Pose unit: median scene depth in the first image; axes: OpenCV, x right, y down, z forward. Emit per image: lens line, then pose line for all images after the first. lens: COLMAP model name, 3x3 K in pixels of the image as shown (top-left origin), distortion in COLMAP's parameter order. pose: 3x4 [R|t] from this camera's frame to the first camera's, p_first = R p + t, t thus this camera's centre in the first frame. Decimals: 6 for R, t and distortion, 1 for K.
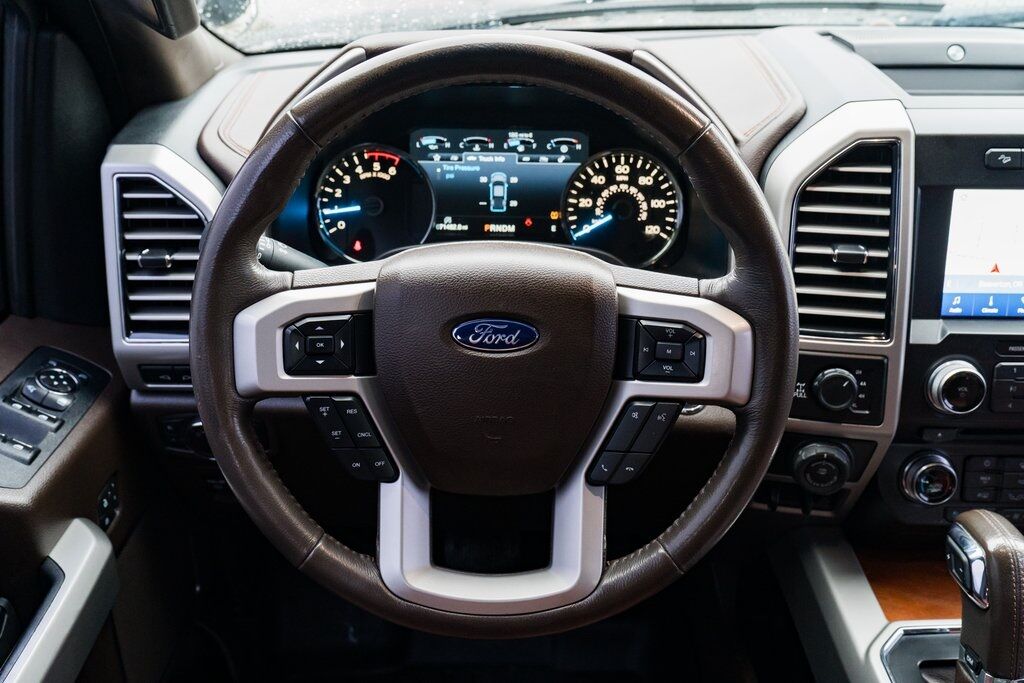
lens RADIAL K [[972.8, 0, 513.8], [0, 972.8, 348.8], [0, 0, 1]] dist [0.017061, 0.000000]
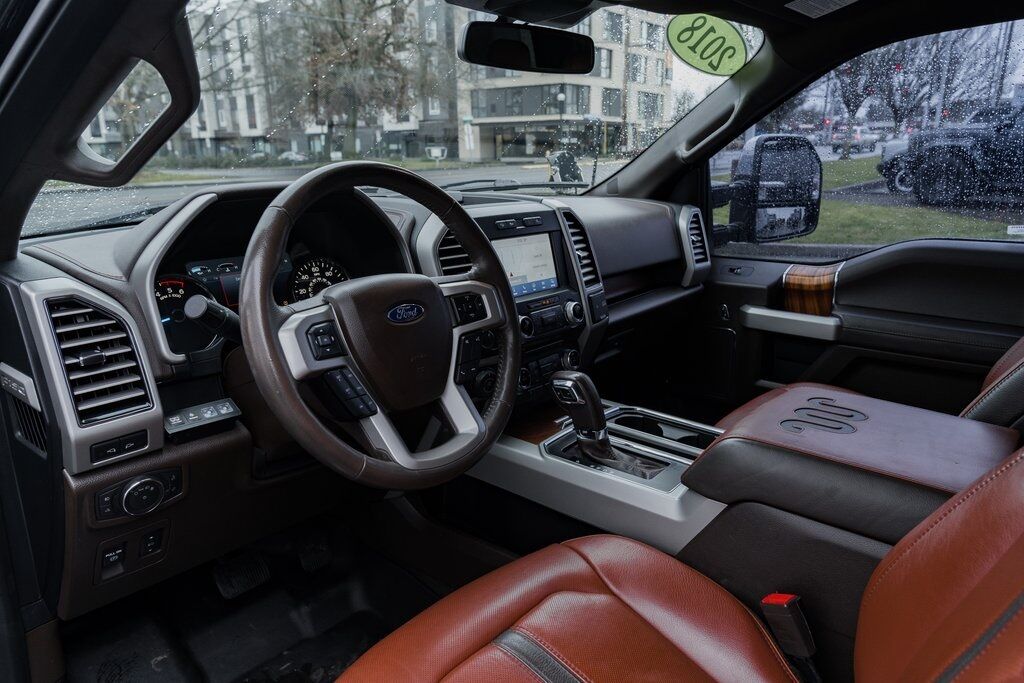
lens RADIAL K [[700.6, 0, 509.4], [0, 700.6, 350.1], [0, 0, 1]] dist [-0.019281, 0.009376]
pose [[0.644540, -0.215999, 0.733425, -0.592530], [0.360675, 0.931720, -0.042567, 0.119701], [-0.674152, 0.291964, 0.678436, -0.010894]]
